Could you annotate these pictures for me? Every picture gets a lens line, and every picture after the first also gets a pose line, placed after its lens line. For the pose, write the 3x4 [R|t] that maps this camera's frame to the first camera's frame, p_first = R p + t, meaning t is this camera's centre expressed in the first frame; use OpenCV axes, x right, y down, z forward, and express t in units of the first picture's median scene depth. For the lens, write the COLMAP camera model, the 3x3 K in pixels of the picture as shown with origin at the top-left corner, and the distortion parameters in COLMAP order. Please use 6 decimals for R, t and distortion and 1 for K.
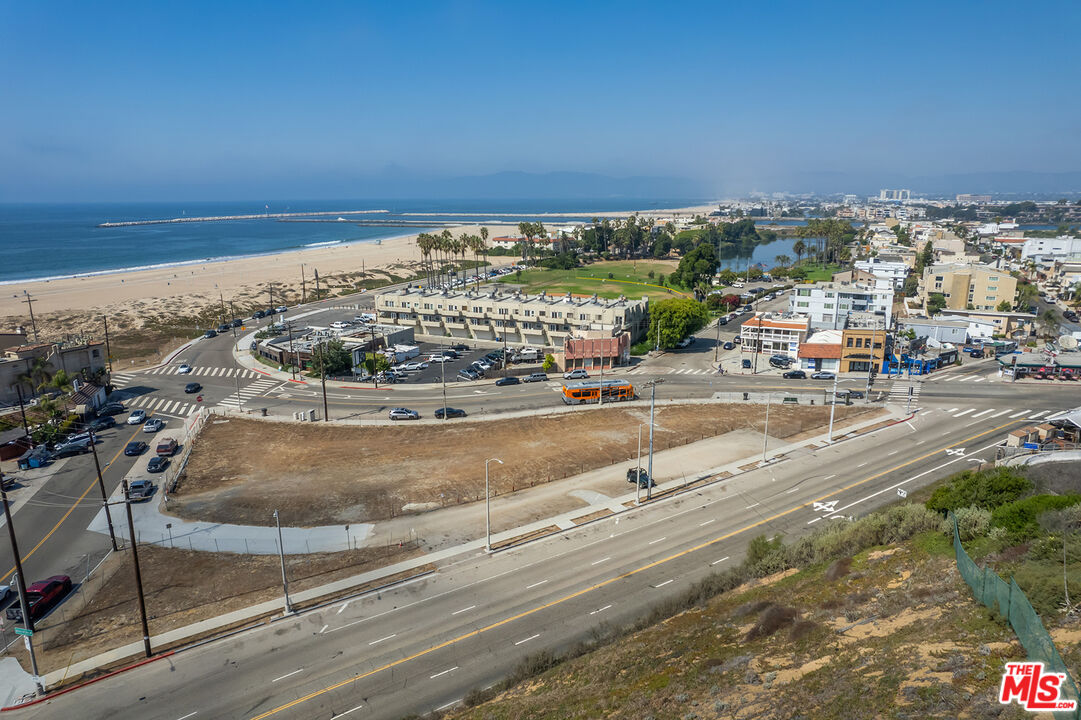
lens RADIAL K [[689.5, 0, 543.9], [0, 689.5, 362.1], [0, 0, 1]] dist [-0.073787, 0.065291]
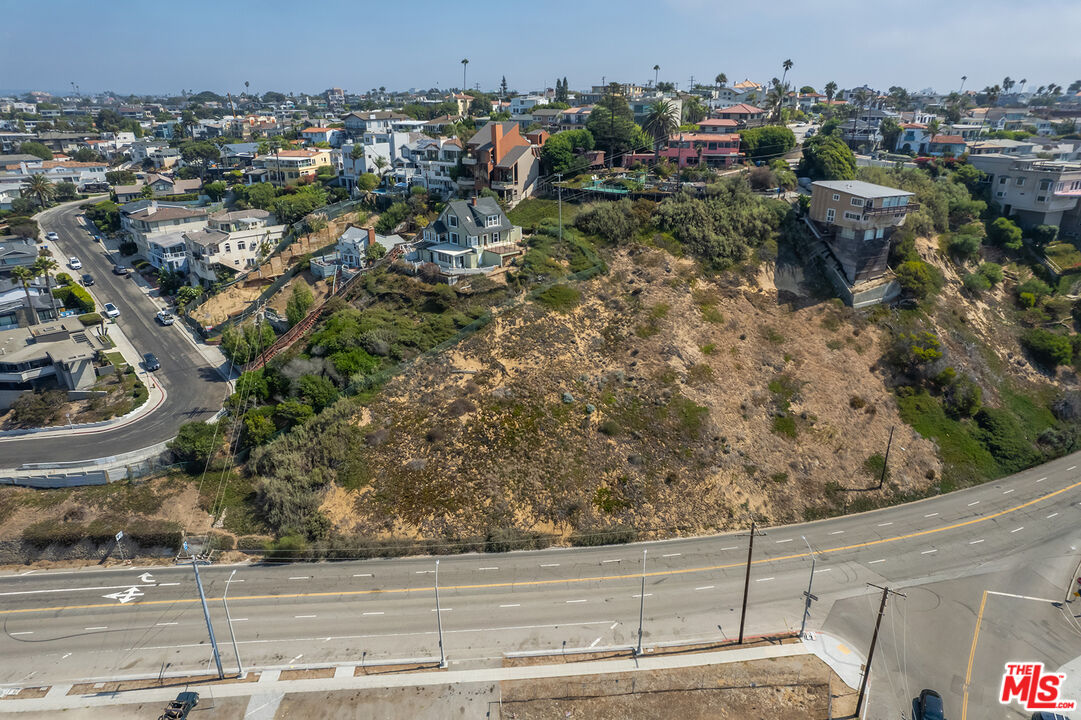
lens RADIAL K [[689.5, 0, 544.7], [0, 689.5, 360.4], [0, 0, 1]] dist [-0.073787, 0.065291]
pose [[-0.873895, -0.170221, 0.455337, -0.331729], [0.122206, 0.829677, 0.544704, -0.347056], [-0.470502, 0.531659, -0.704249, 0.794100]]
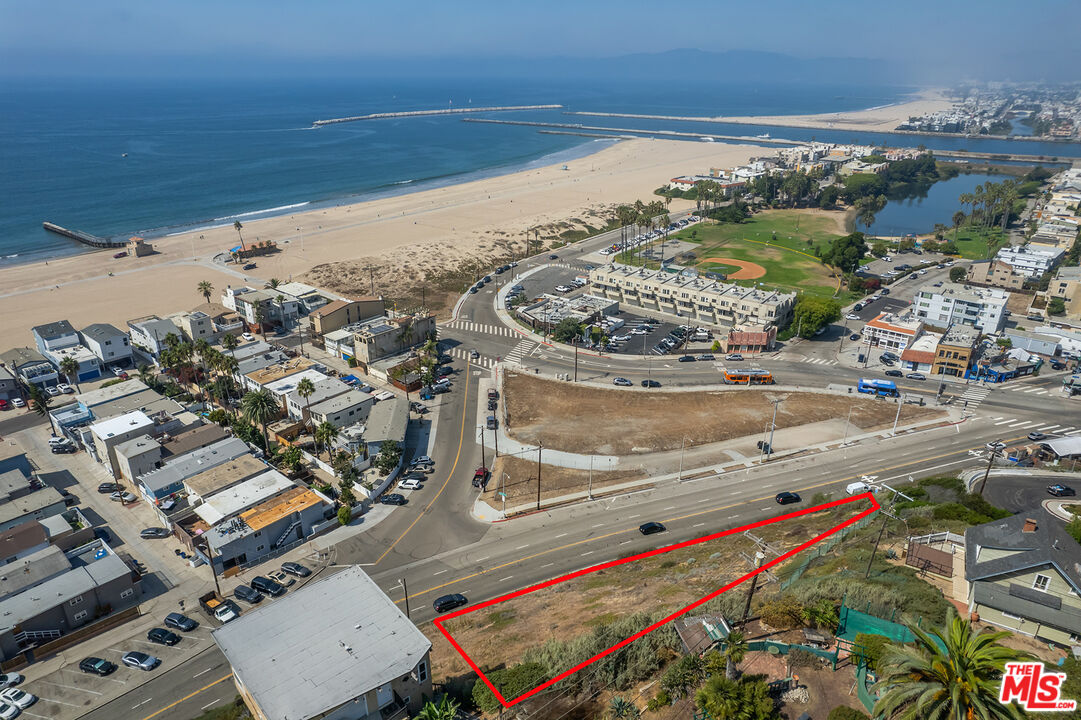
lens RADIAL K [[689.5, 0, 543.6], [0, 689.5, 362.5], [0, 0, 1]] dist [-0.073787, 0.065291]
pose [[0.972876, 0.101351, -0.207941, -0.048647], [-0.066152, 0.983265, 0.169748, -0.215295], [0.221665, -0.151388, 0.963300, -0.552946]]
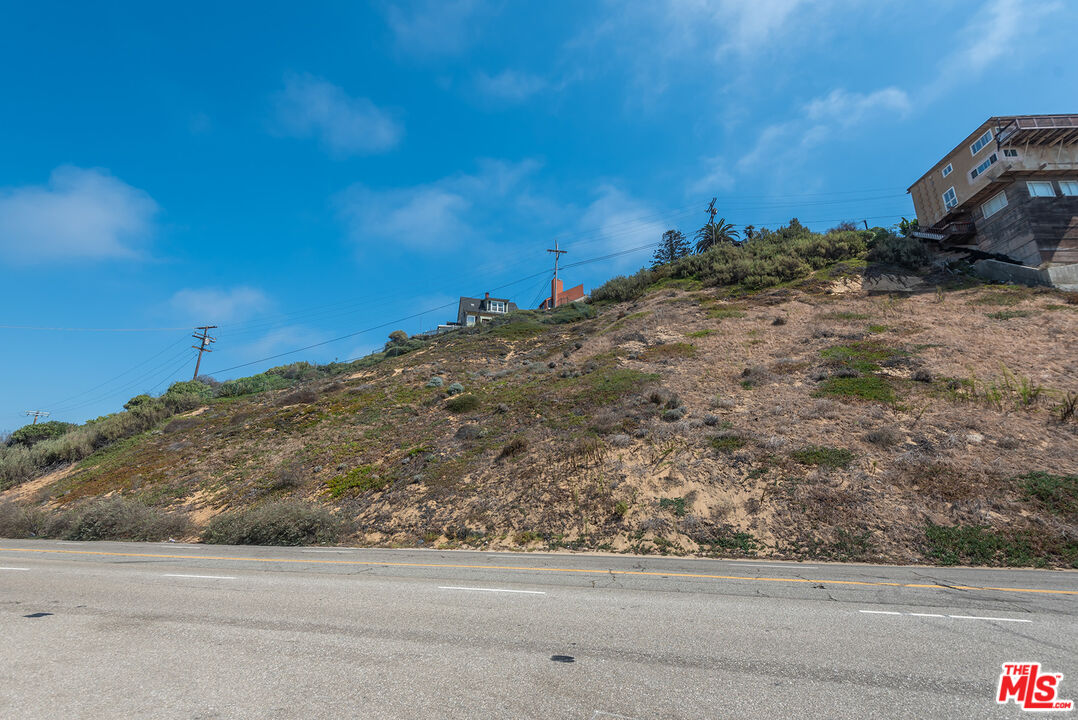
lens RADIAL K [[496.1, 0, 539.1], [0, 496.1, 348.9], [0, 0, 1]] dist [0.024385, -0.006835]
pose [[-0.546470, 0.259867, 0.796140, -0.333918], [0.195053, 0.963990, -0.180770, 0.190133], [-0.814447, 0.056504, -0.577480, 0.382452]]
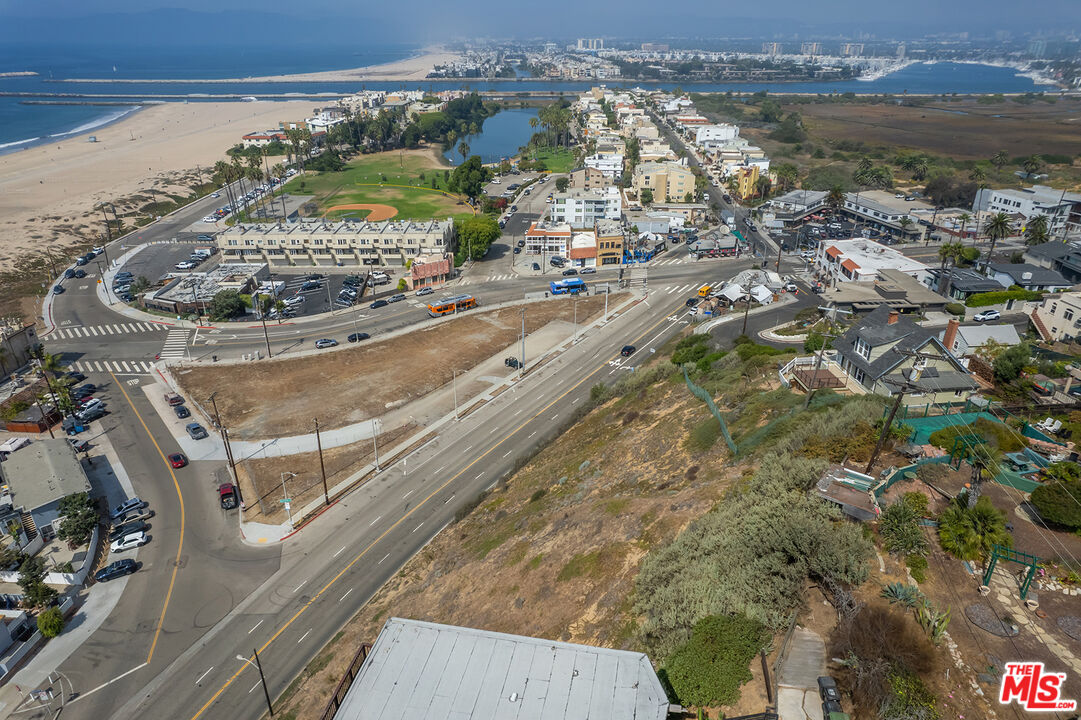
lens RADIAL K [[689.5, 0, 544.9], [0, 689.5, 365.9], [0, 0, 1]] dist [-0.073787, 0.065291]
pose [[0.917087, -0.168521, 0.361320, -0.284579], [0.088789, 0.969844, 0.226978, -0.143651], [-0.388675, -0.176077, 0.904394, -0.400902]]
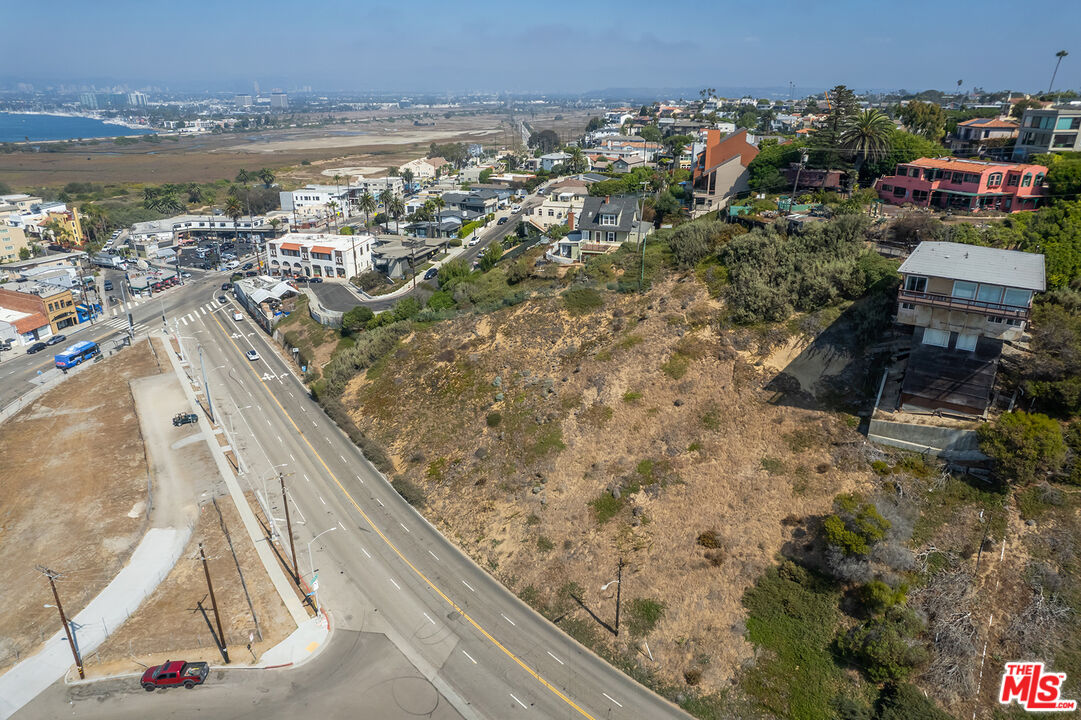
lens RADIAL K [[689.5, 0, 547.3], [0, 689.5, 362.3], [0, 0, 1]] dist [-0.073787, 0.065291]
pose [[-0.013274, -0.364322, 0.931179, -0.792171], [0.235274, 0.903977, 0.357033, -0.182518], [-0.971838, 0.223822, 0.073716, 0.104985]]
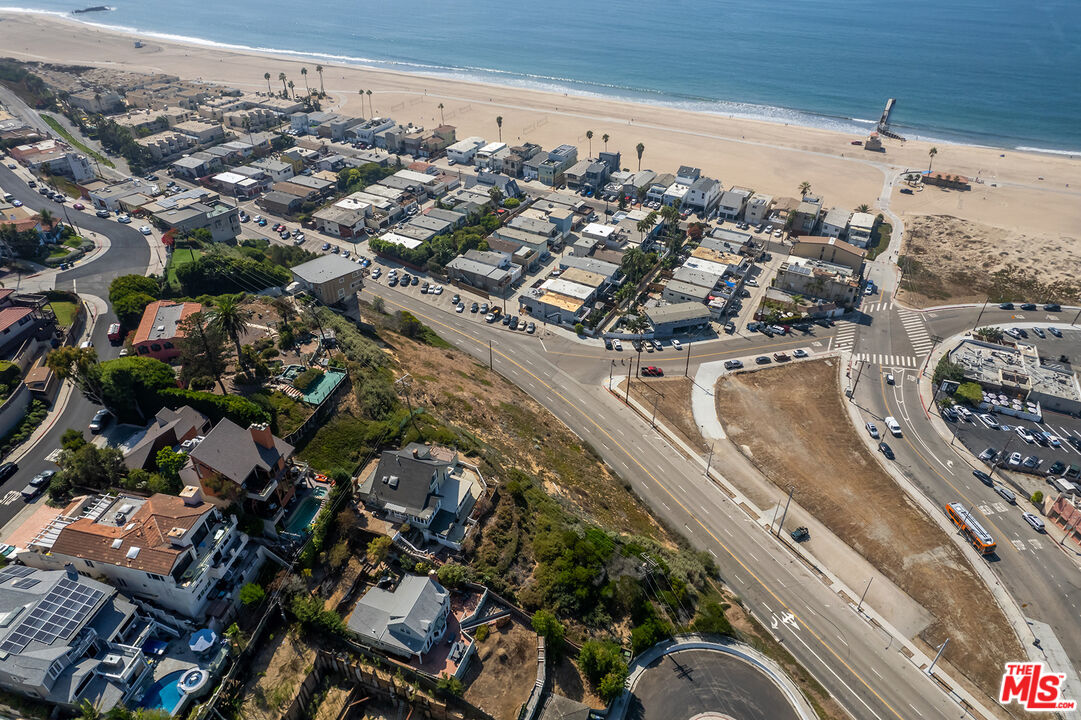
lens RADIAL K [[689.5, 0, 545.4], [0, 689.5, 363.8], [0, 0, 1]] dist [-0.073787, 0.065291]
pose [[-0.032726, 0.583298, -0.811599, 0.900000], [-0.247340, 0.782049, 0.572033, -0.677136], [0.968376, 0.219461, 0.118680, 0.073020]]
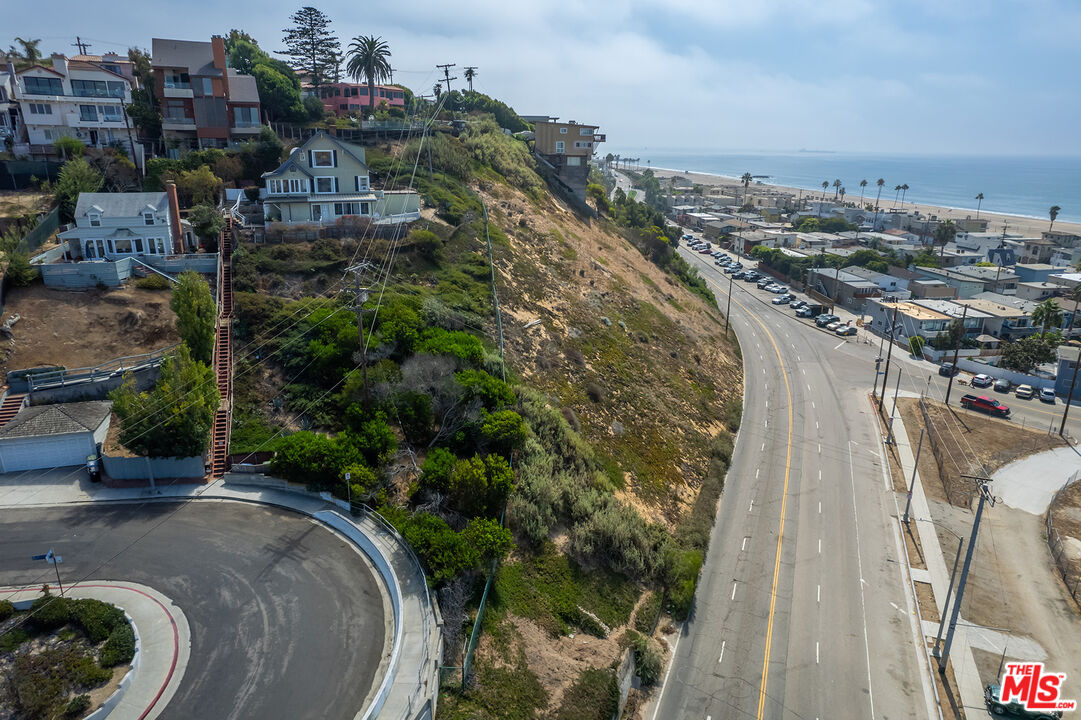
lens RADIAL K [[689.5, 0, 544.0], [0, 689.5, 363.0], [0, 0, 1]] dist [-0.073787, 0.065291]
pose [[-0.815460, 0.172430, -0.552534, 0.474803], [-0.145449, 0.862921, 0.483955, -0.175639], [0.560241, 0.475011, -0.678597, 0.719730]]
